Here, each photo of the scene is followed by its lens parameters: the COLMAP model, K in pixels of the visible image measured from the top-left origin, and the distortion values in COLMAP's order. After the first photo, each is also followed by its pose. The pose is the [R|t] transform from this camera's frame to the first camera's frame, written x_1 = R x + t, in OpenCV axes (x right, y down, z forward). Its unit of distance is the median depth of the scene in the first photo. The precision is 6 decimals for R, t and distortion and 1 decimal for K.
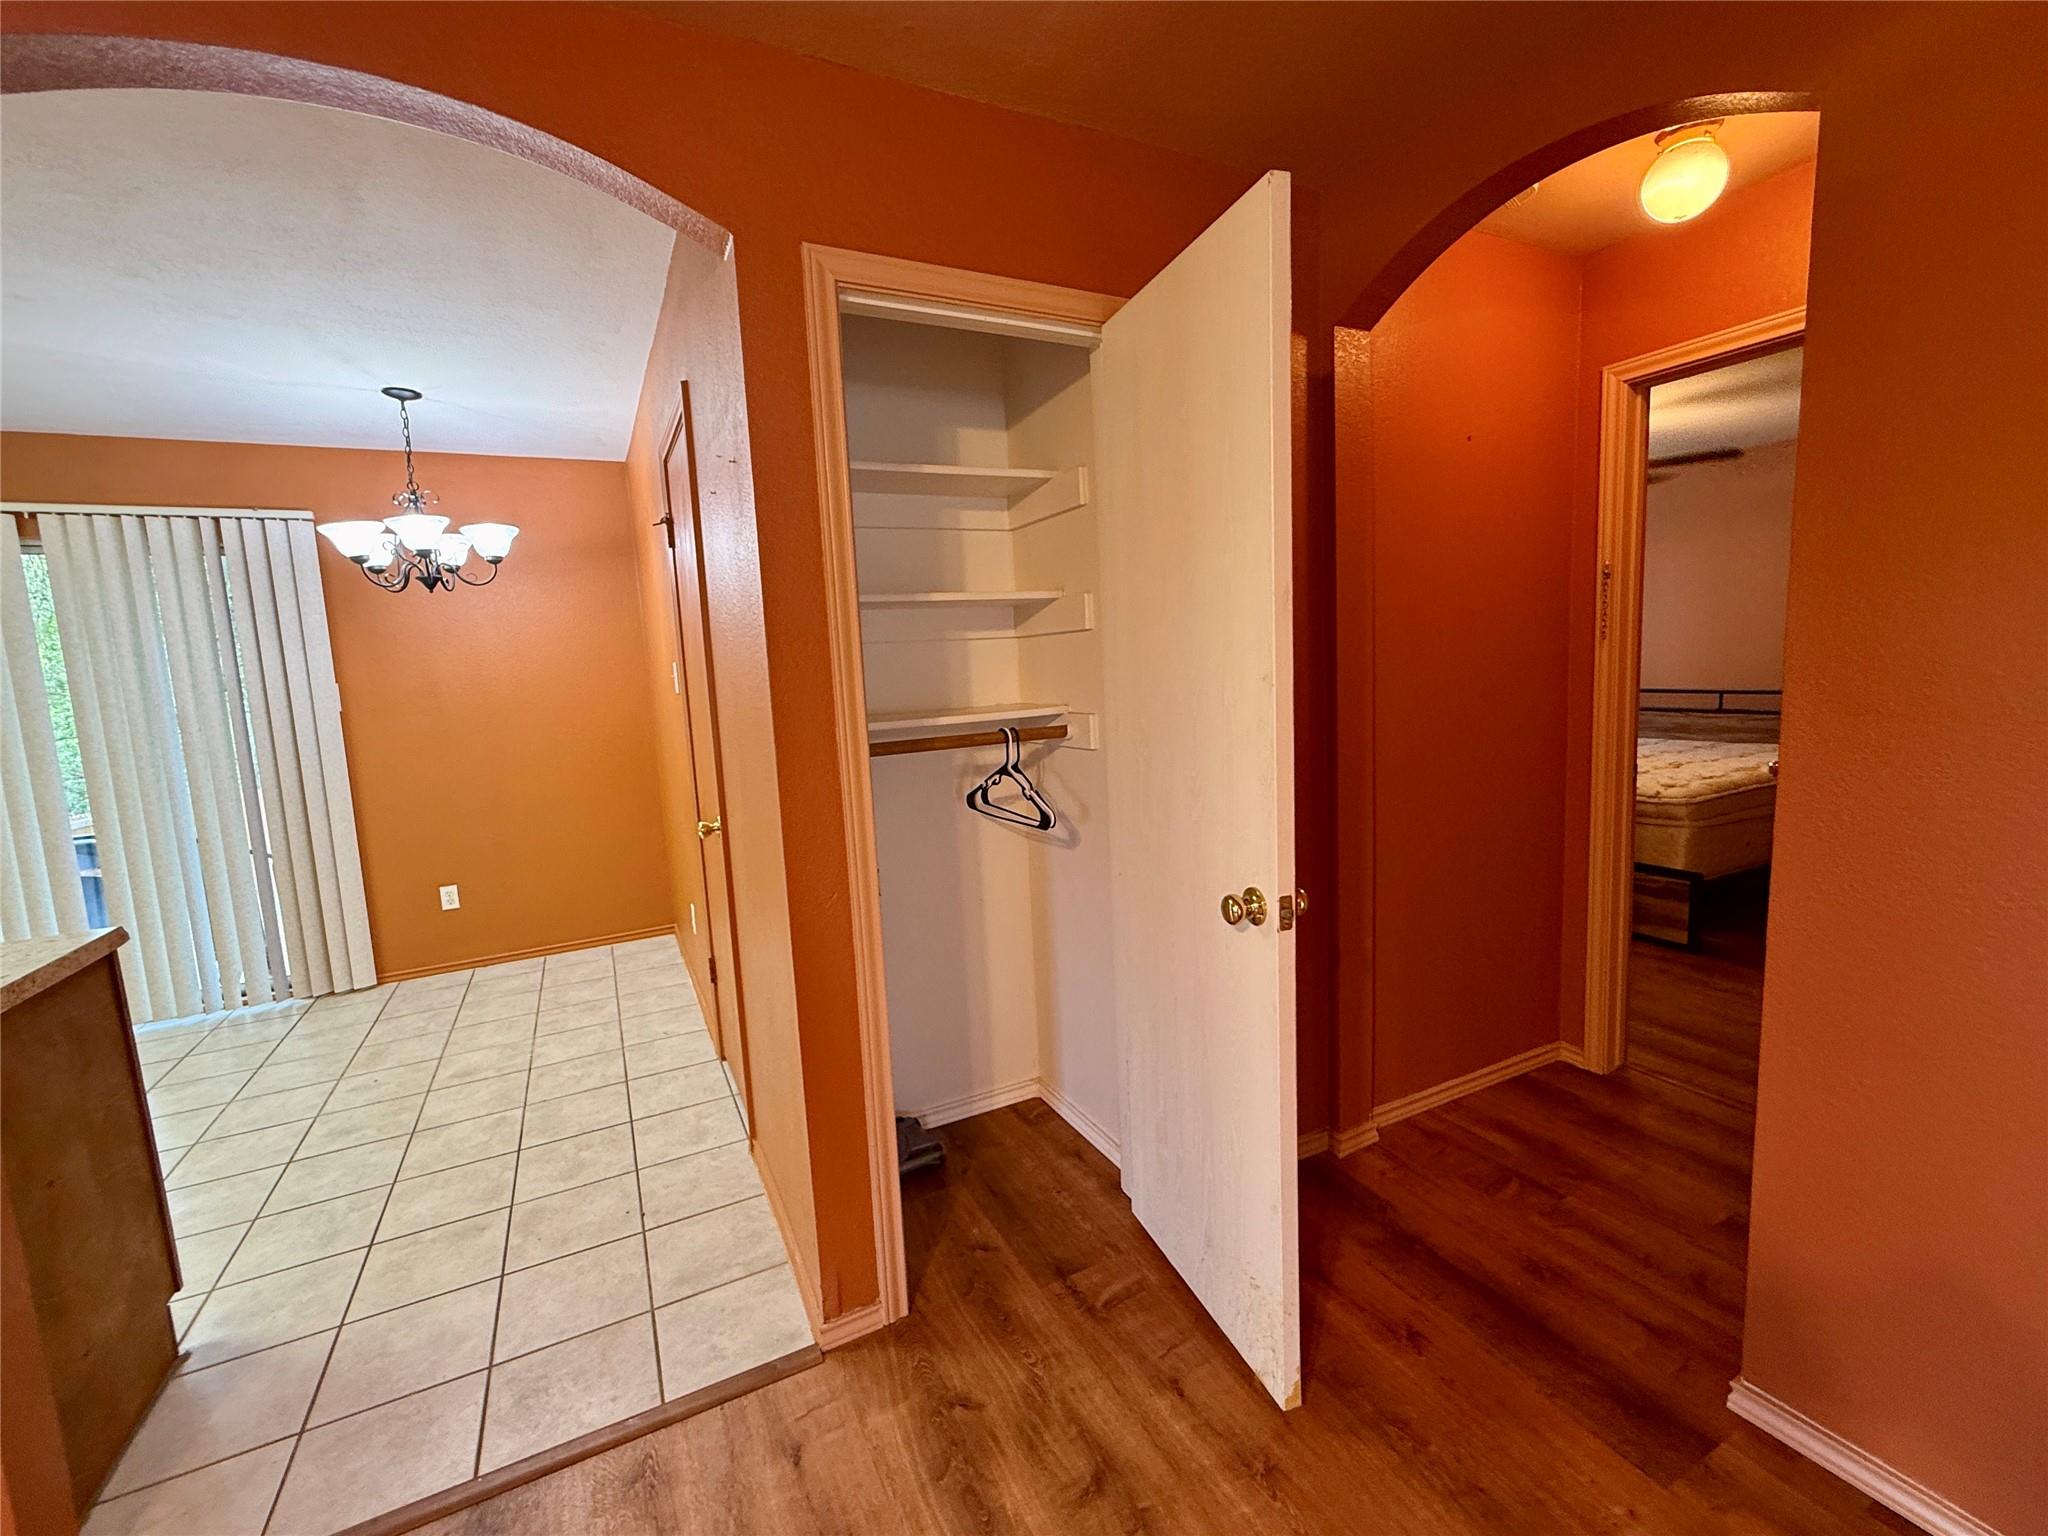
lens RADIAL K [[868.1, 0, 1027.0], [0, 868.1, 770.8], [0, 0, 1]] dist [0.001006, 0.000054]
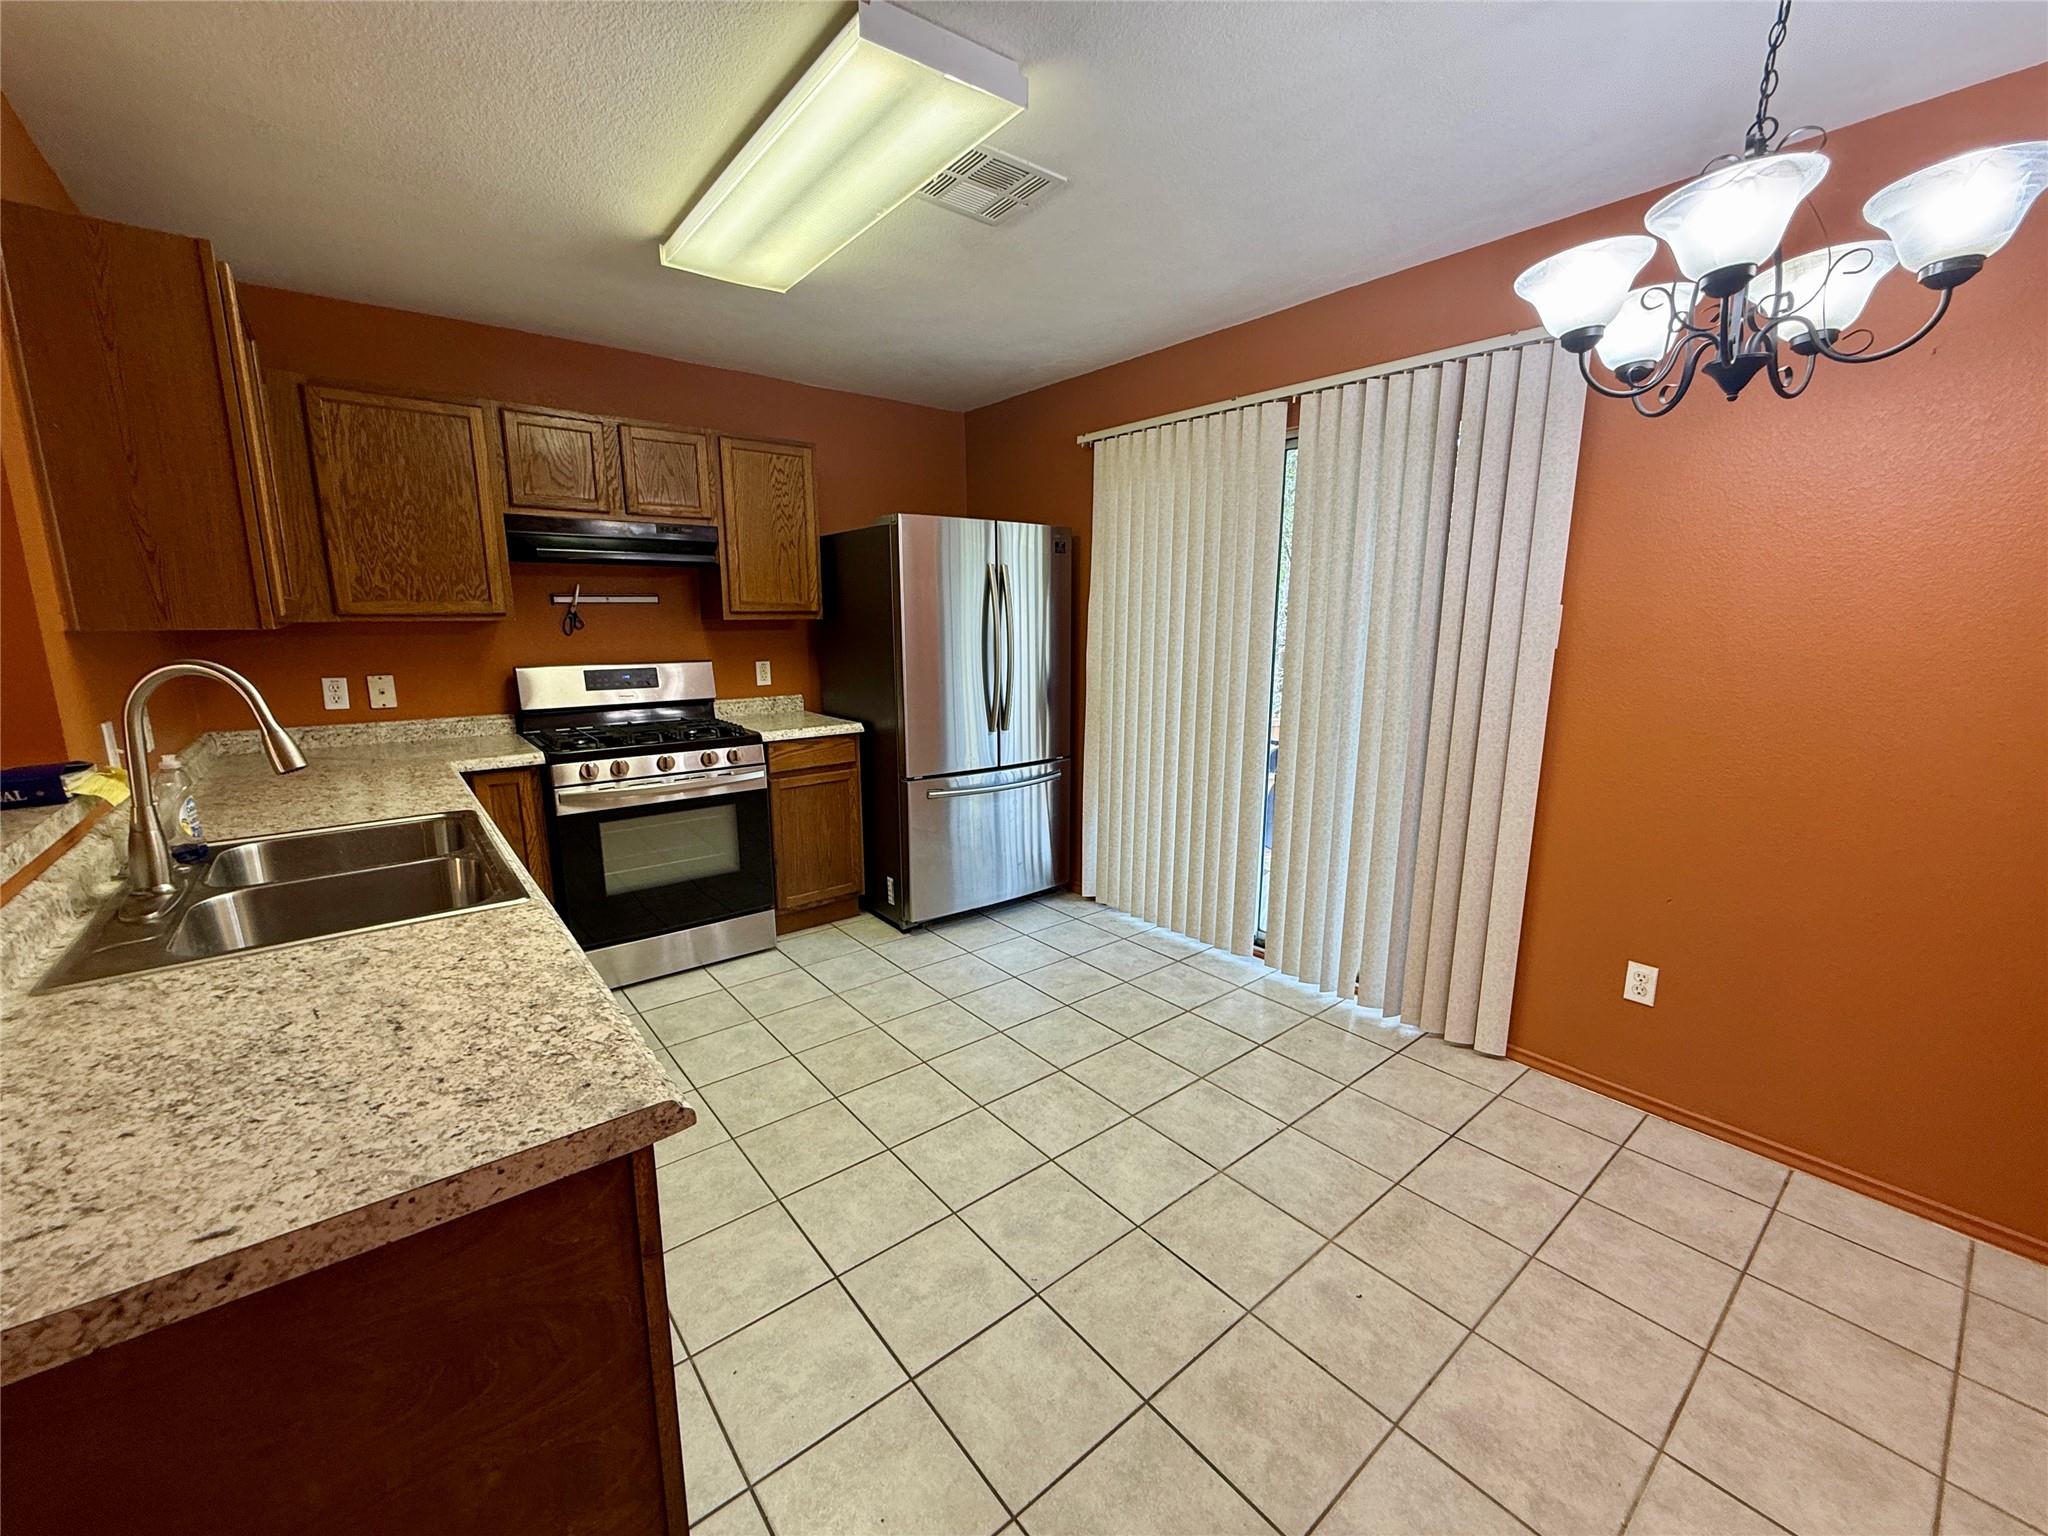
lens RADIAL K [[820.8, 0, 1019.3], [0, 820.8, 770.6], [0, 0, 1]] dist [-0.000665, 0.000748]
pose [[0.205468, 0.234484, -0.950158, -0.322929], [-0.131330, 0.968698, 0.210659, -0.066274], [0.969812, 0.081501, 0.229831, 0.566968]]
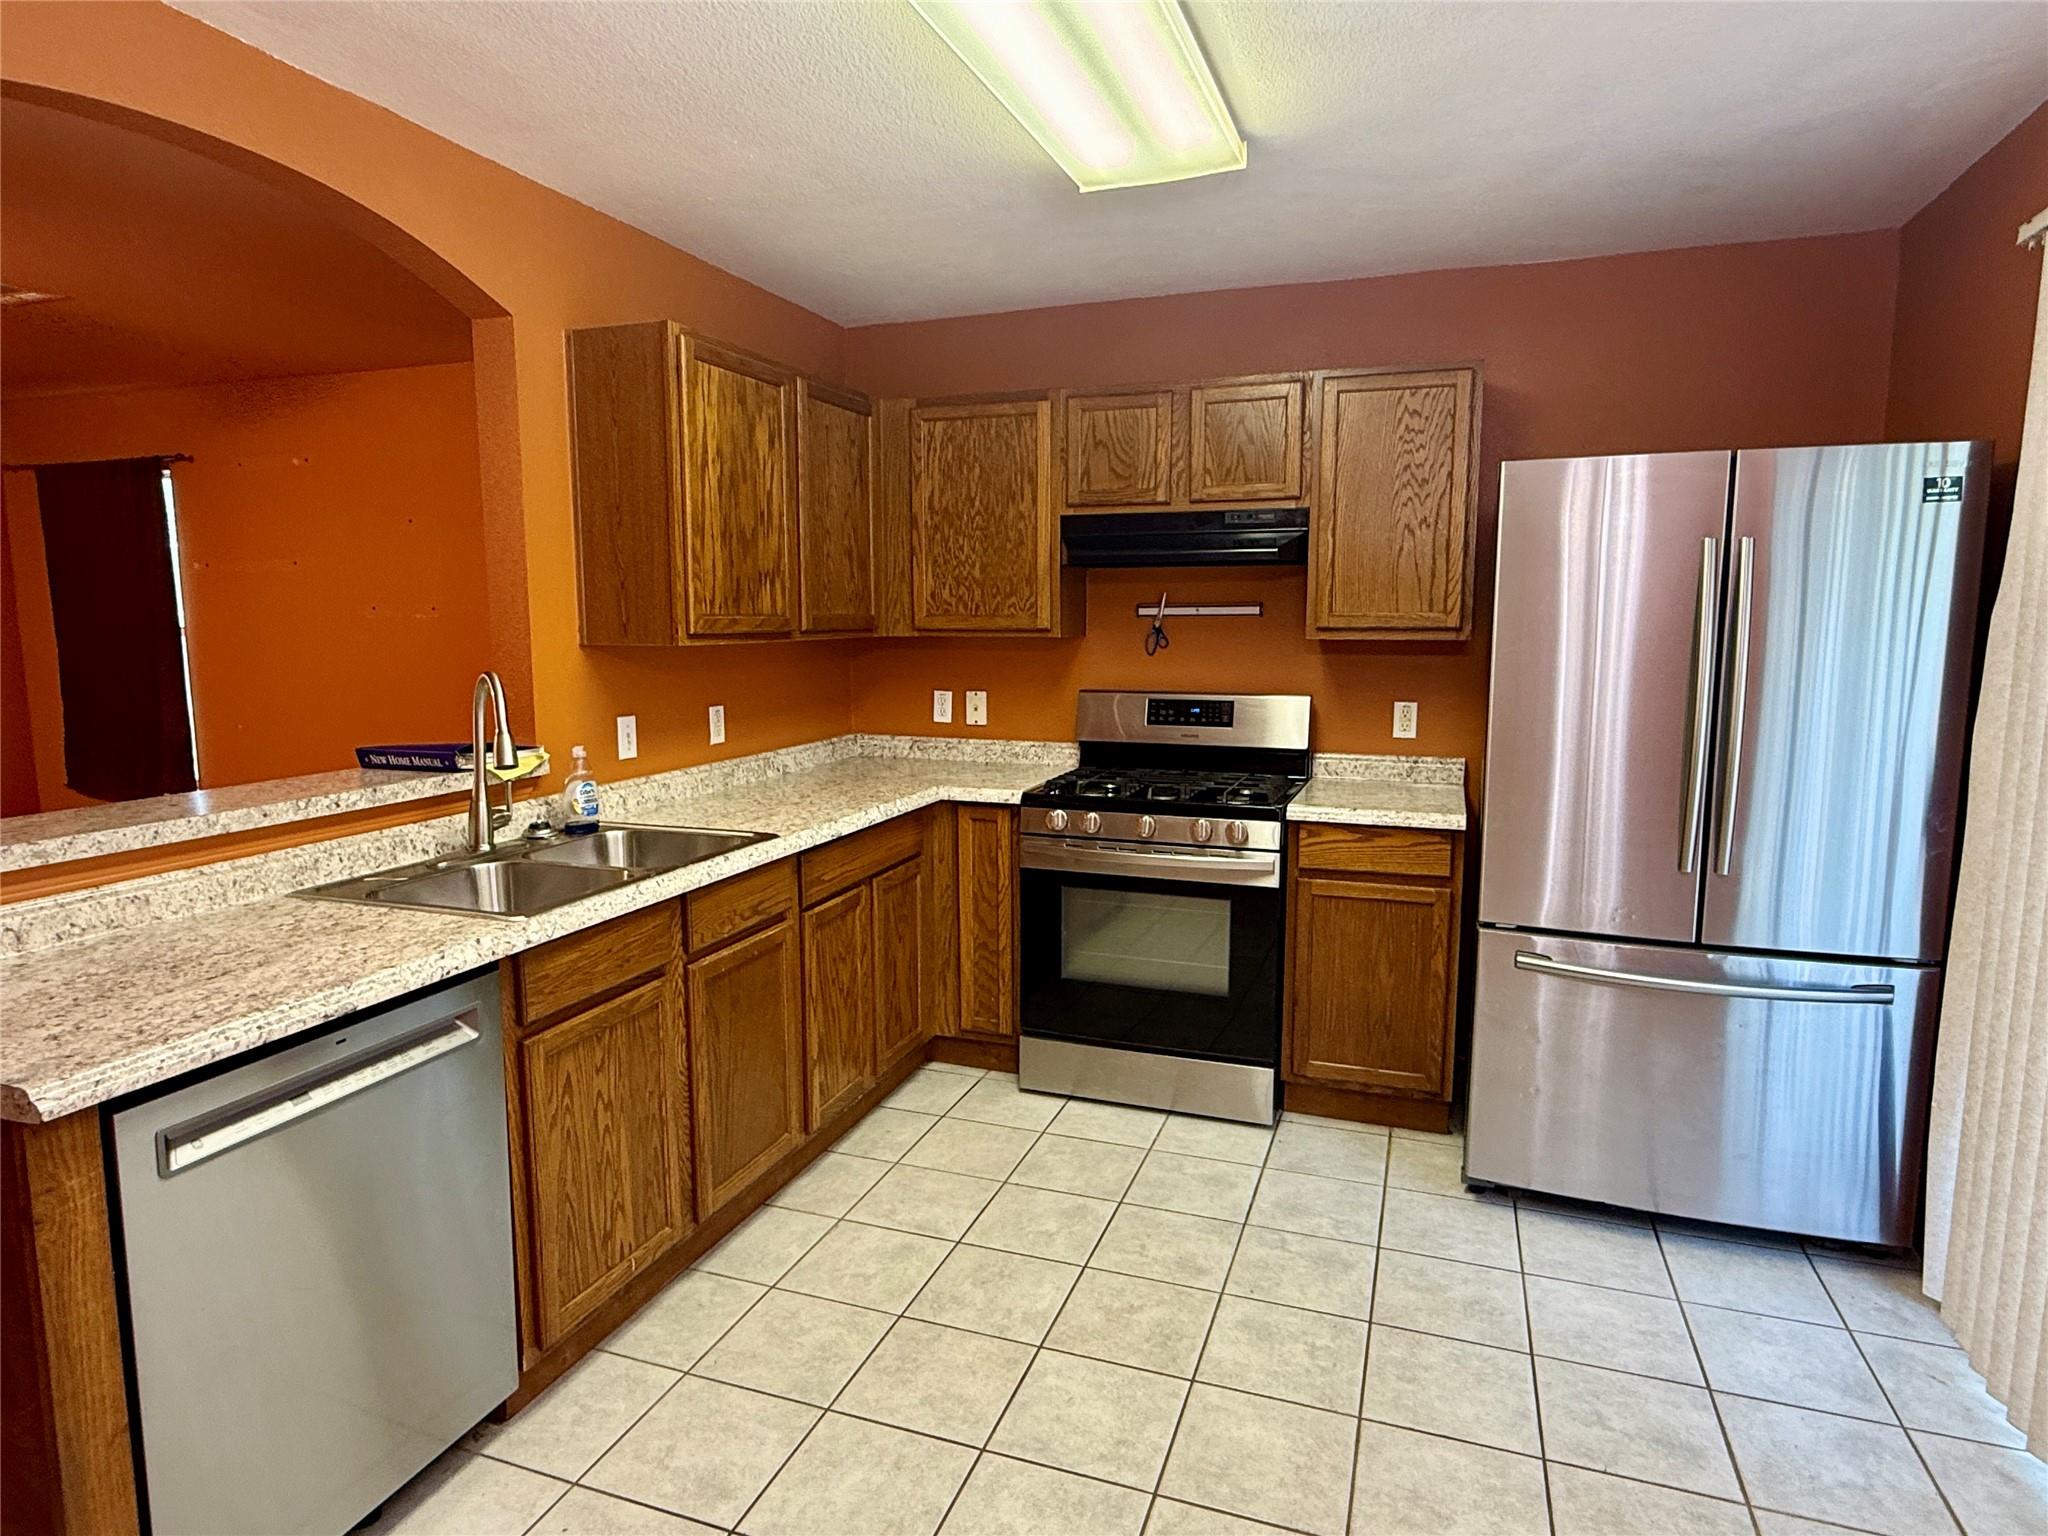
lens RADIAL K [[1160.3, 0, 1024.0], [0, 1160.3, 768.0], [0, 0, 1]] dist [0.001568, 0.000304]
pose [[-0.727716, 0.138797, -0.671688, -0.549719], [-0.048654, 0.966397, 0.252407, -0.119317], [0.684150, 0.216361, -0.696510, 0.993770]]
